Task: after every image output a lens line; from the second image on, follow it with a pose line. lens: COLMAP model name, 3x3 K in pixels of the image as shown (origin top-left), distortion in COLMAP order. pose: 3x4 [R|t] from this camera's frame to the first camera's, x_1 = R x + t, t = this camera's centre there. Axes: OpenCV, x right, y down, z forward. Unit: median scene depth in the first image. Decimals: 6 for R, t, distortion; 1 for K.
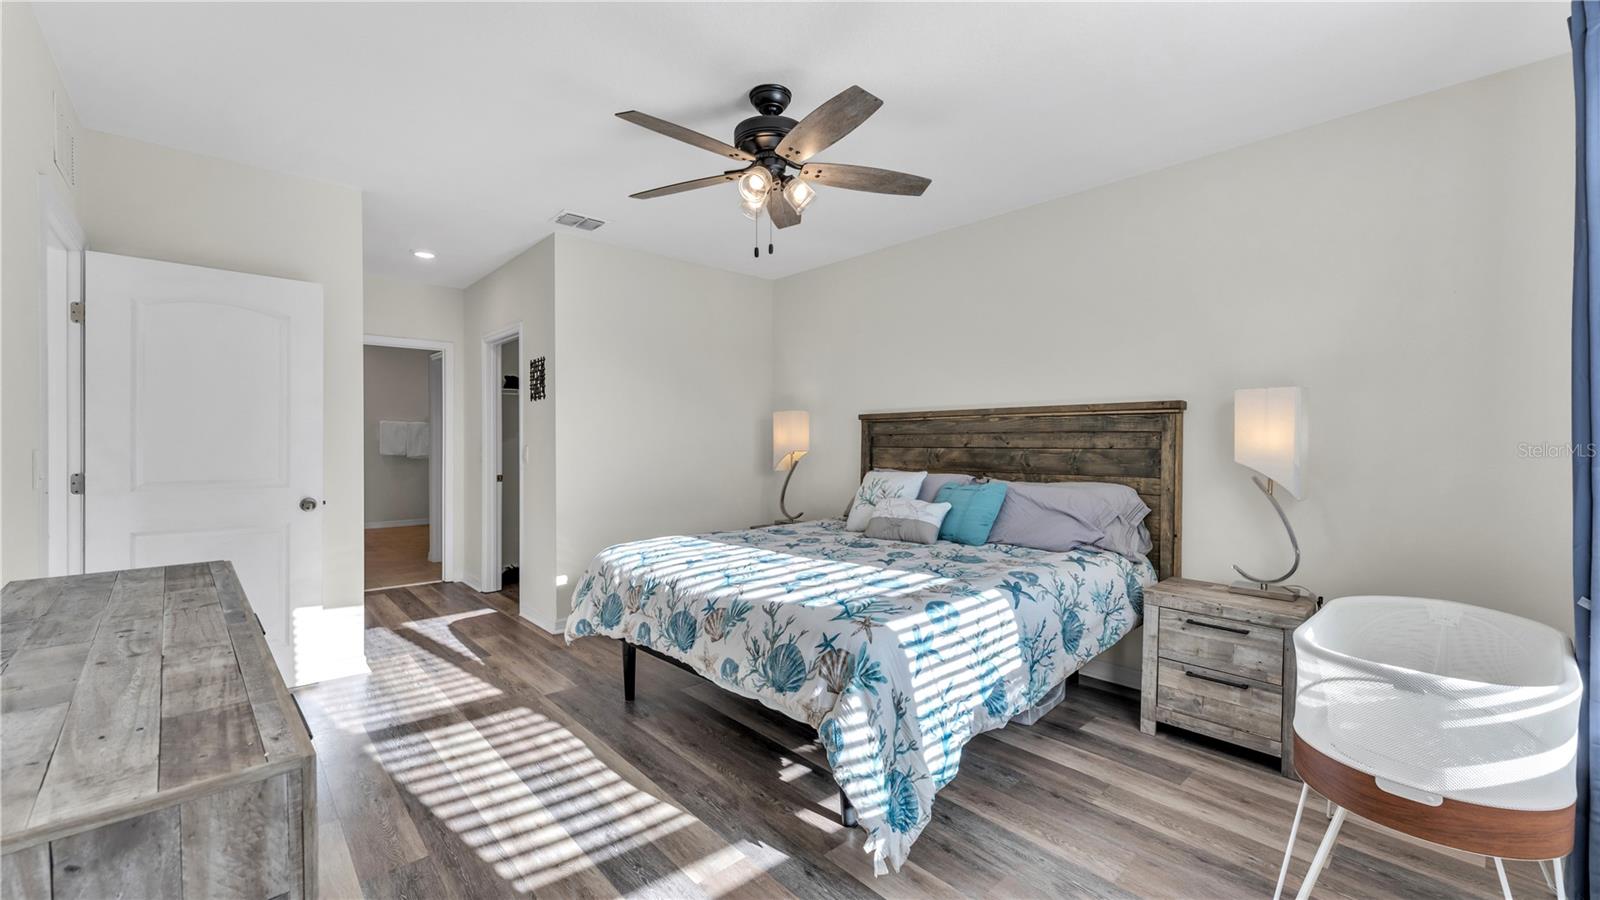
lens RADIAL K [[650.8, 0, 800.0], [0, 650.8, 450.0], [0, 0, 1]] dist [-0.000450, 0.000081]
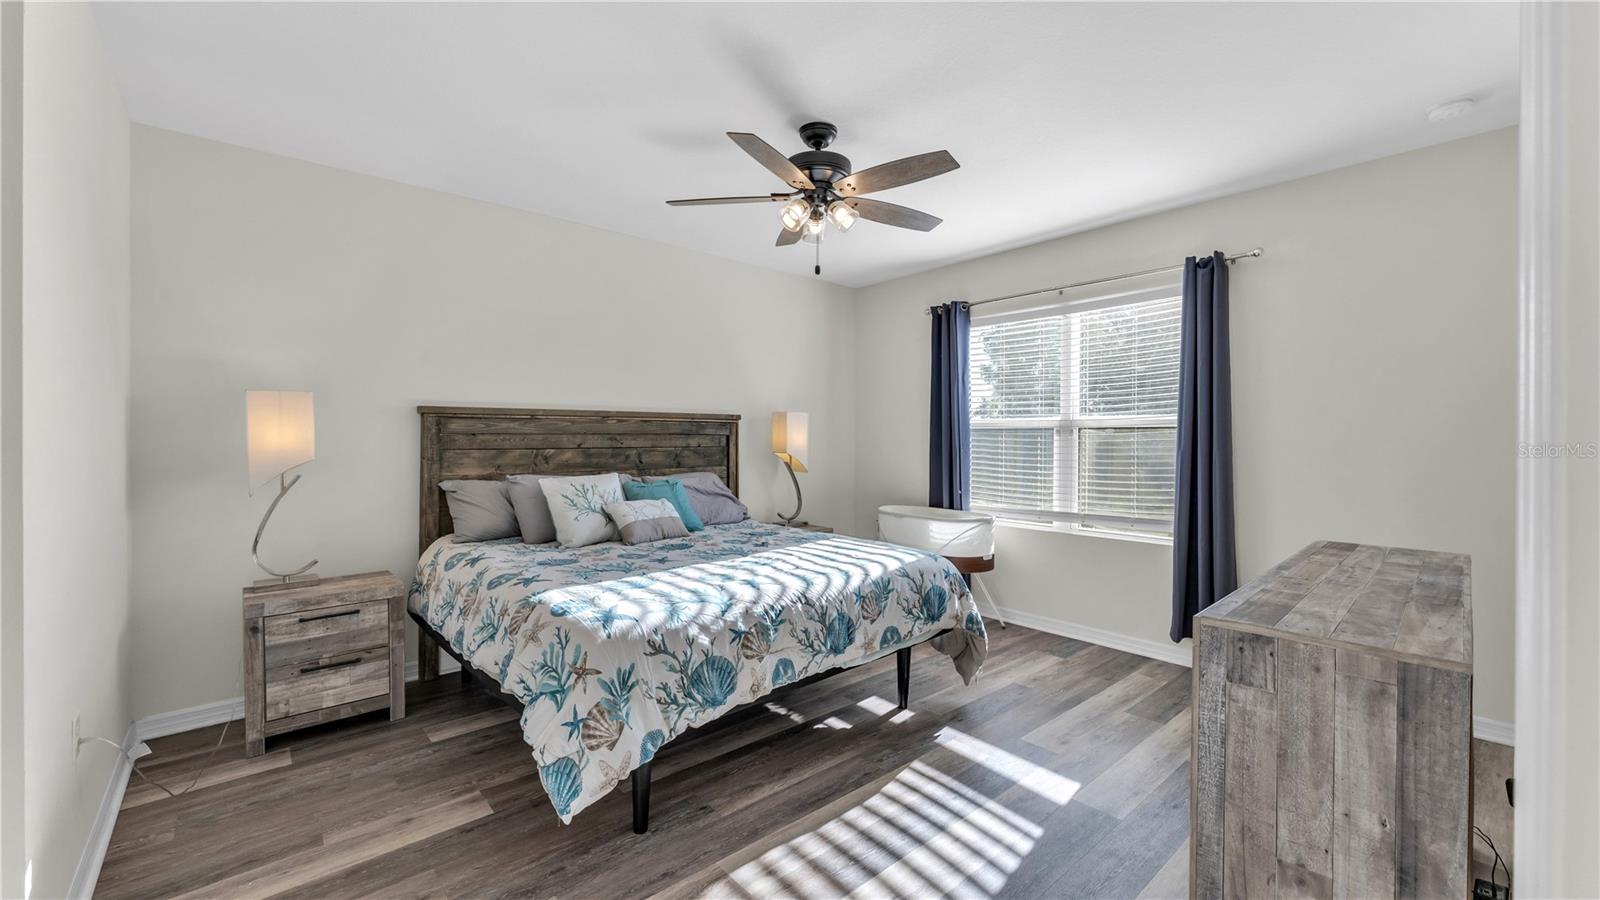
lens RADIAL K [[650.8, 0, 800.0], [0, 650.8, 450.0], [0, 0, 1]] dist [-0.000450, 0.000081]
pose [[-0.006701, -0.018581, 0.999805, -1.097295], [0.012232, 0.999751, 0.018662, -0.022866], [-0.999903, 0.012355, -0.006472, 0.991655]]
